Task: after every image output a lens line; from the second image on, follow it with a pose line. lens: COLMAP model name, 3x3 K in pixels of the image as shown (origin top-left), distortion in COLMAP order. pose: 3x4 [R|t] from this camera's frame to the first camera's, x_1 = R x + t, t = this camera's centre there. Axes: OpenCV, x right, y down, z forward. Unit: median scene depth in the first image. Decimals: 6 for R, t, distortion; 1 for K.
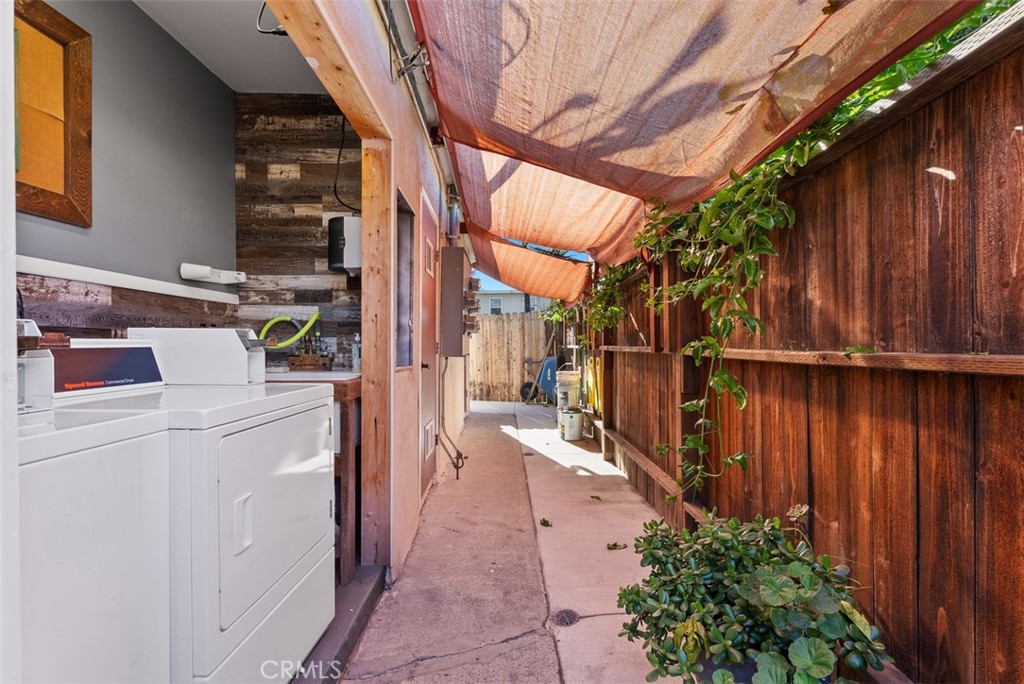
lens RADIAL K [[478.5, 0, 512.0], [0, 478.5, 342.0], [0, 0, 1]] dist [-0.000547, 0.000162]
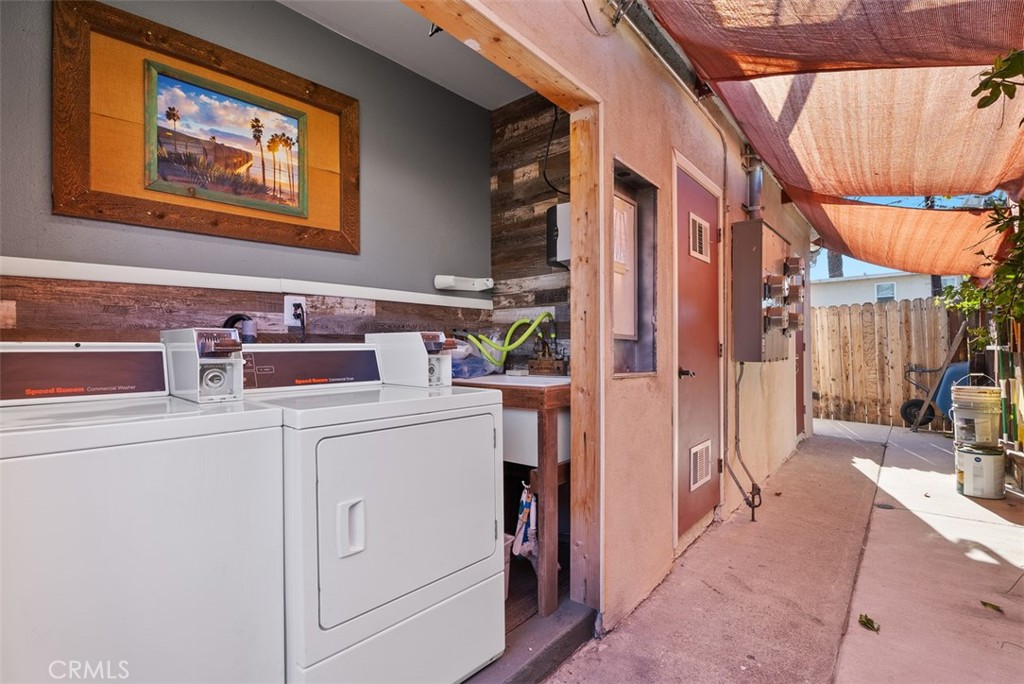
lens RADIAL K [[484.4, 0, 511.4], [0, 484.4, 343.7], [0, 0, 1]] dist [-0.018401, -0.000977]
pose [[0.736759, -0.012230, -0.676045, 0.176915], [0.010769, 0.999922, -0.006353, 0.003902], [0.676070, -0.002600, 0.736833, 0.239939]]
